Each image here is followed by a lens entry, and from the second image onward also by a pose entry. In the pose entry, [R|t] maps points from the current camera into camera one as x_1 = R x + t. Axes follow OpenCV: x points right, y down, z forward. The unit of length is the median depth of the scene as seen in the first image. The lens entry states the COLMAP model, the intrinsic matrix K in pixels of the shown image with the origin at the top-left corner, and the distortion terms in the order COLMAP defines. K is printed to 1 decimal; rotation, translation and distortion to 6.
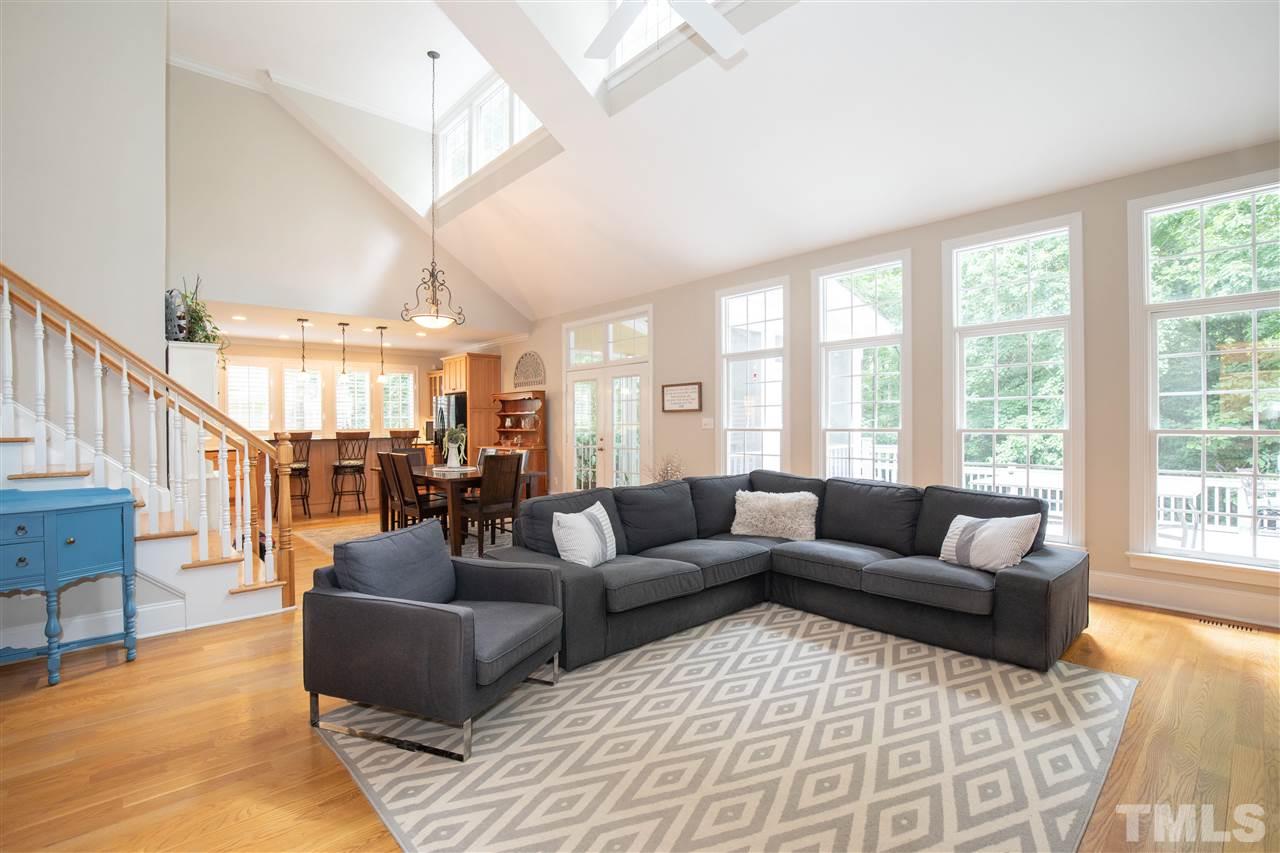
lens RADIAL K [[581.8, 0, 650.7], [0, 581.8, 425.5], [0, 0, 1]] dist [-0.037096, 0.008026]
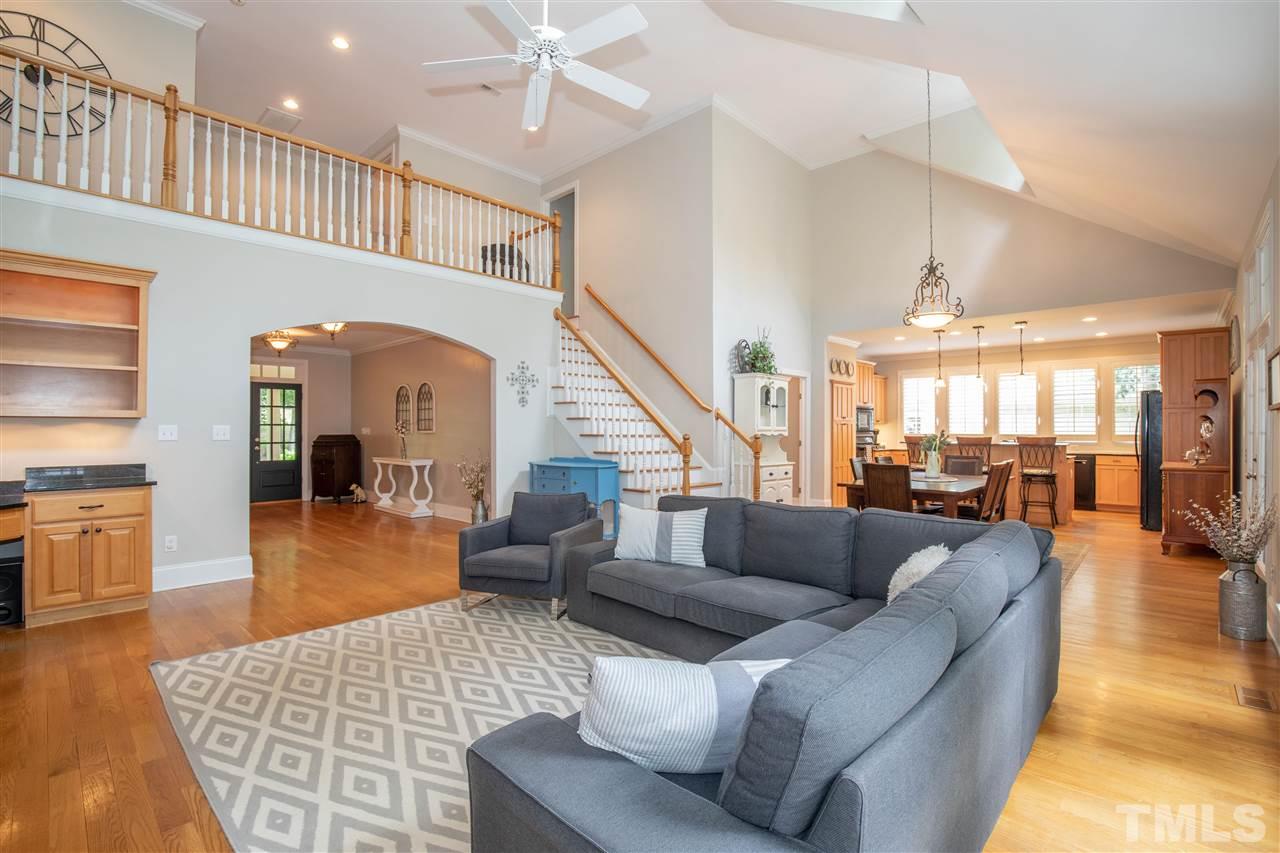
lens RADIAL K [[581.8, 0, 650.7], [0, 581.8, 425.5], [0, 0, 1]] dist [-0.037096, 0.008026]
pose [[0.086594, 0.002671, -0.996240, 0.487054], [-0.008950, 0.999958, 0.001903, -0.006138], [0.996203, 0.008752, 0.086615, 0.443021]]
